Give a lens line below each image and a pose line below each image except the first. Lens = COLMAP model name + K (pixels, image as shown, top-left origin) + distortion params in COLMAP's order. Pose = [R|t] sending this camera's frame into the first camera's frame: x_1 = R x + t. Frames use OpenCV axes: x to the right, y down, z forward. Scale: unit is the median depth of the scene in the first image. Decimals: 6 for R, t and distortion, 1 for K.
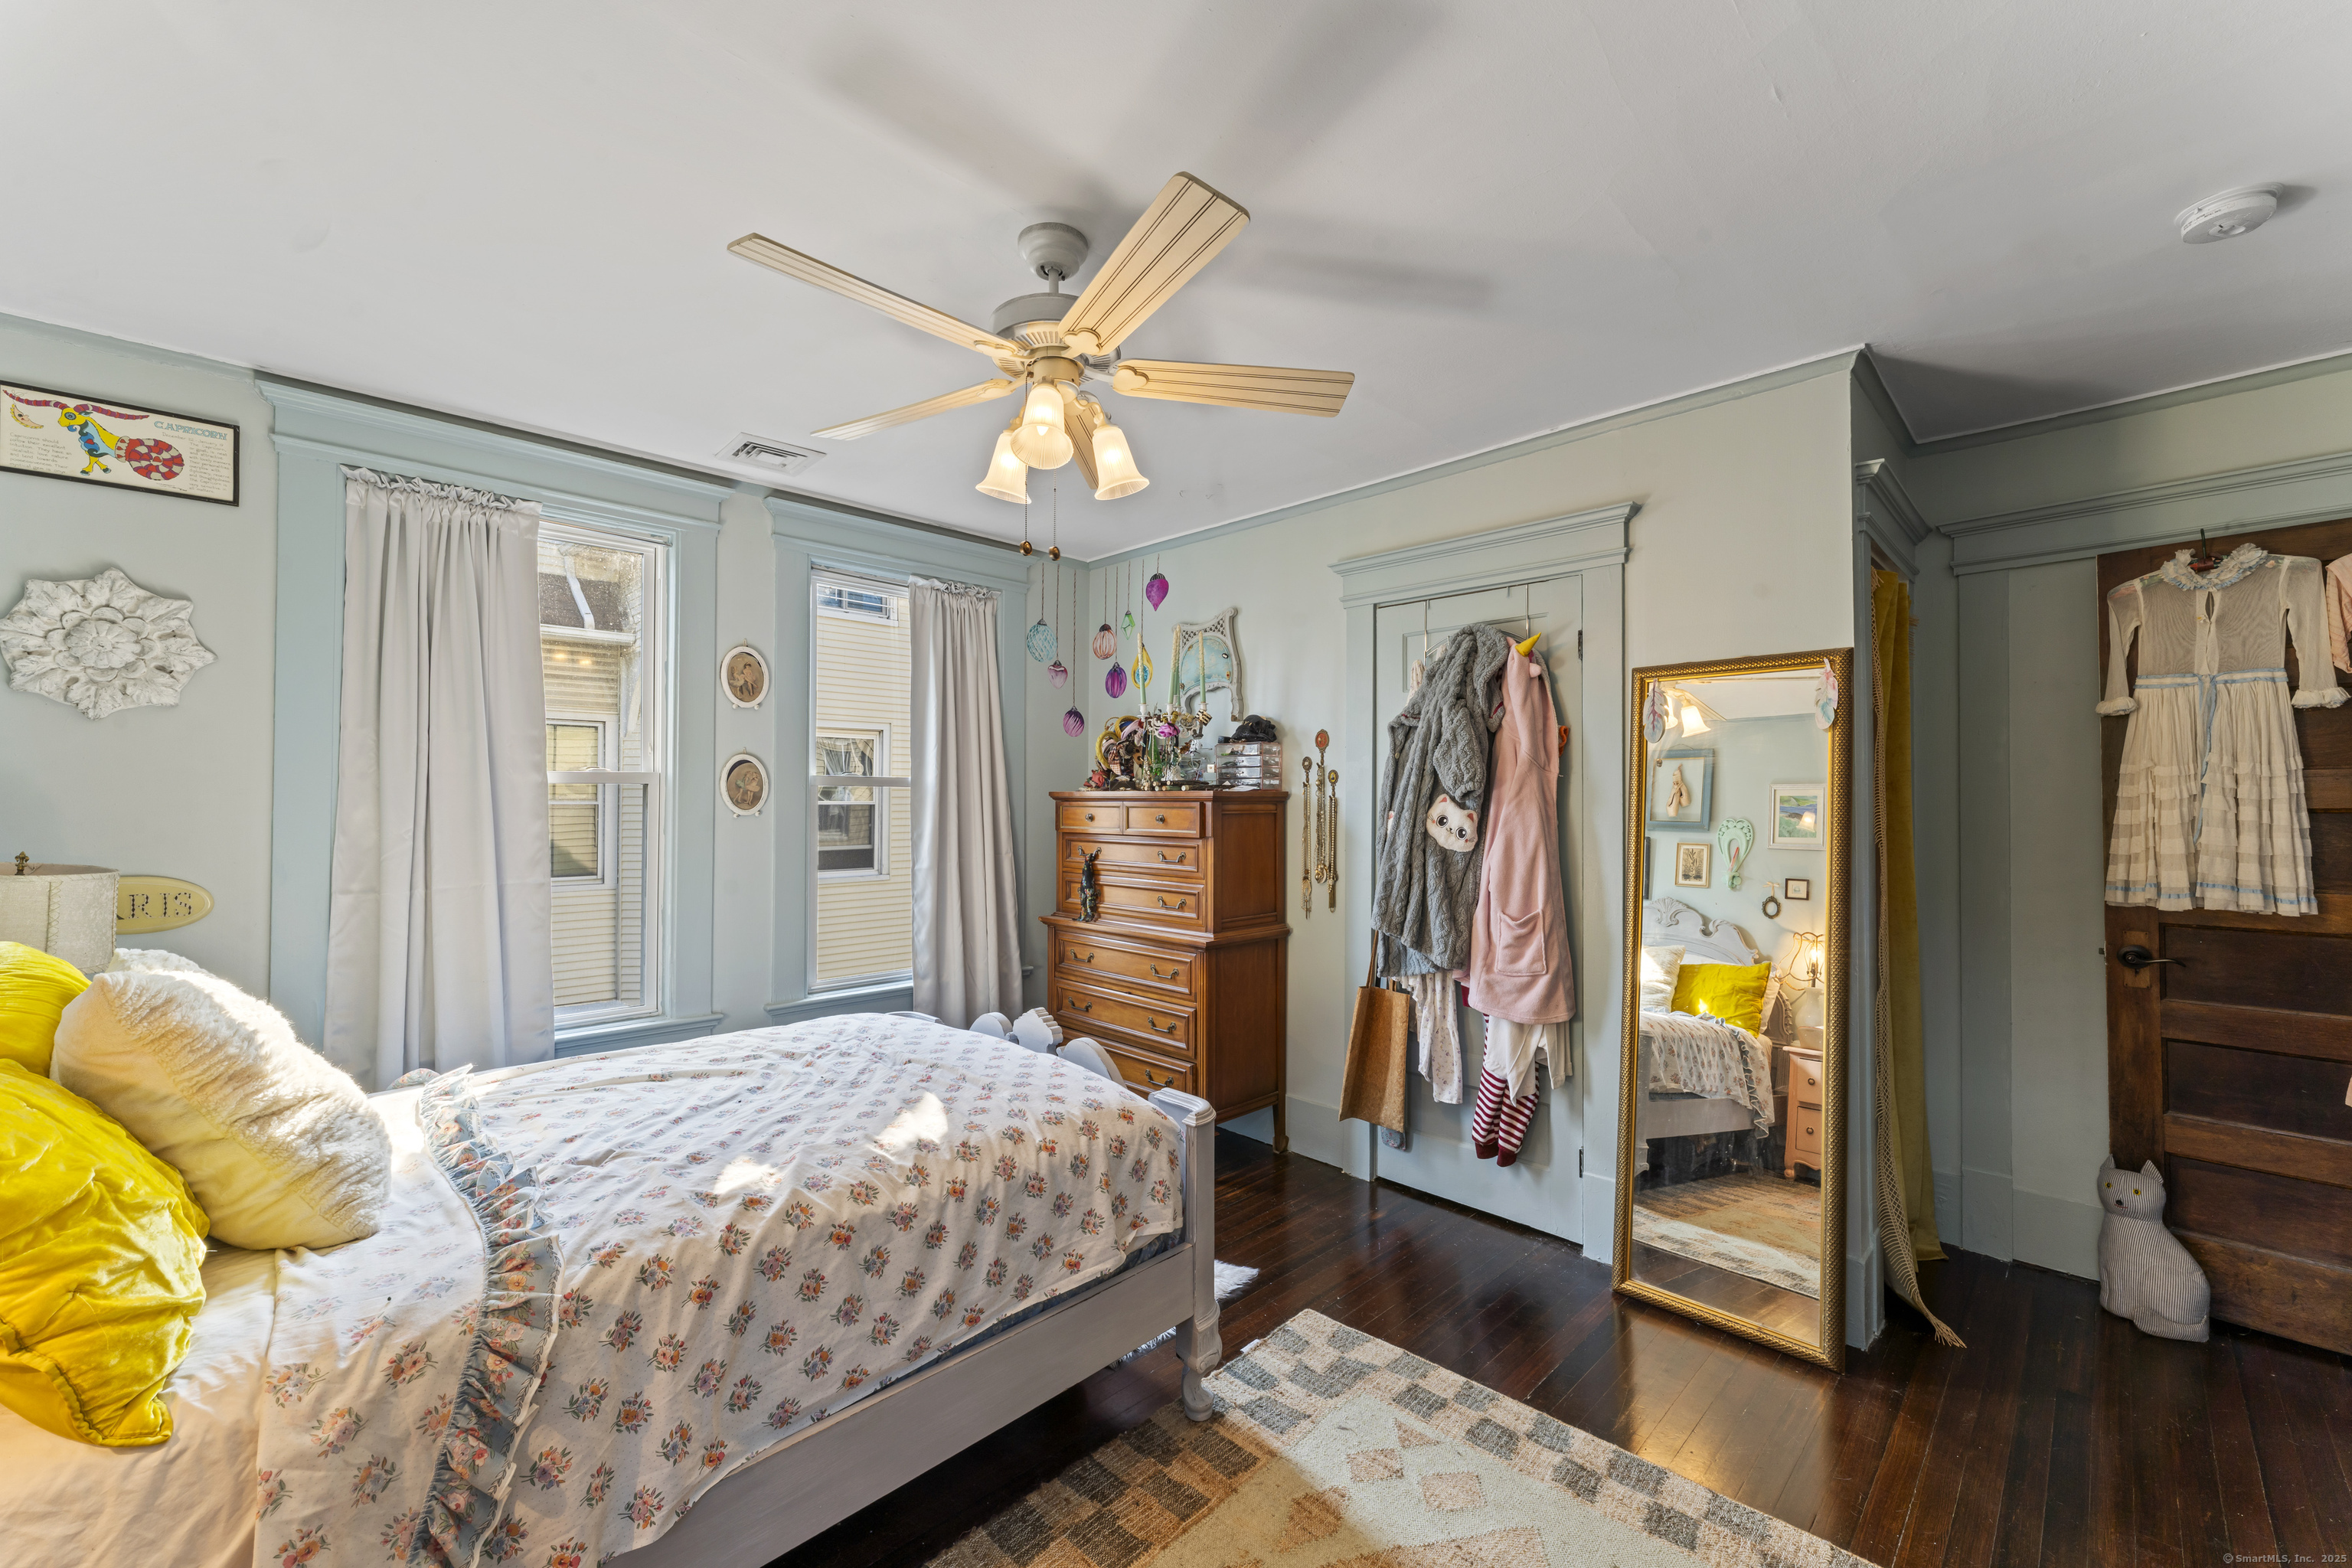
lens RADIAL K [[945.8, 0, 1182.6], [0, 945.8, 784.9], [0, 0, 1]] dist [-0.001808, -0.000017]
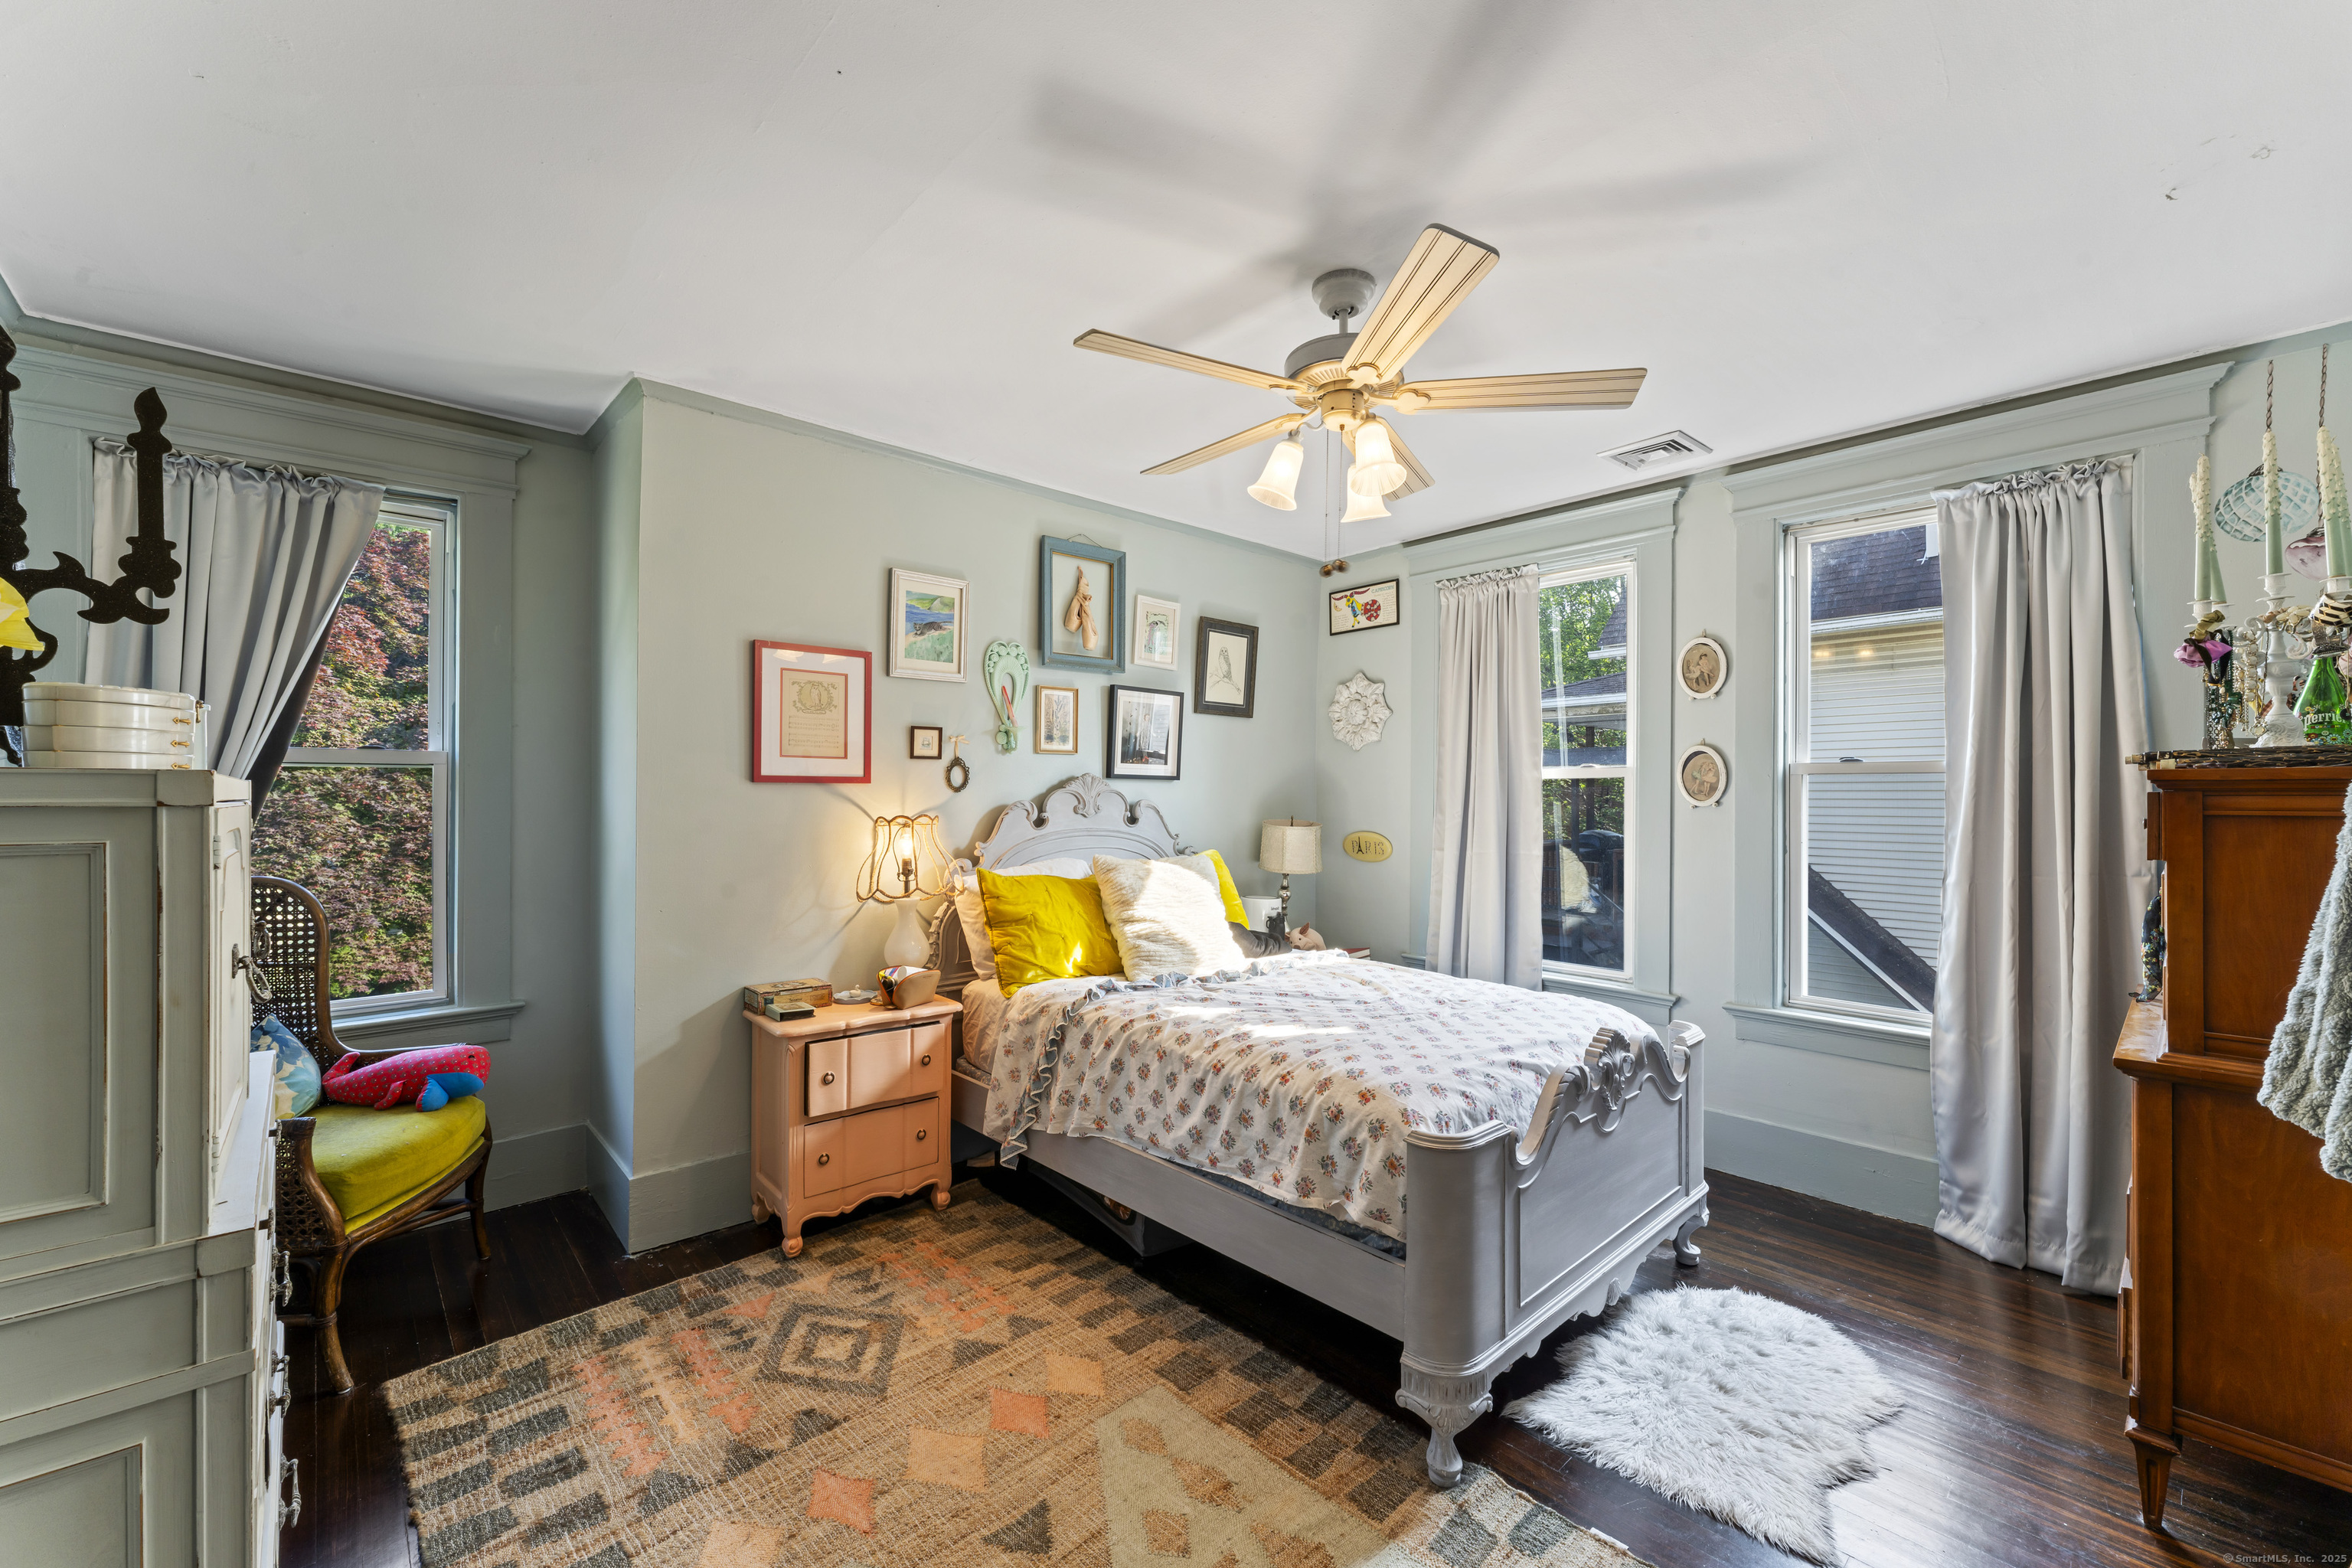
lens RADIAL K [[945.8, 0, 1171.9], [0, 945.8, 796.4], [0, 0, 1]] dist [-0.001808, -0.000017]
pose [[-0.059473, 0.000344, -0.998230, 1.053209], [0.015761, 0.999876, -0.000595, 0.024703], [0.998105, -0.015769, -0.059471, 0.924587]]
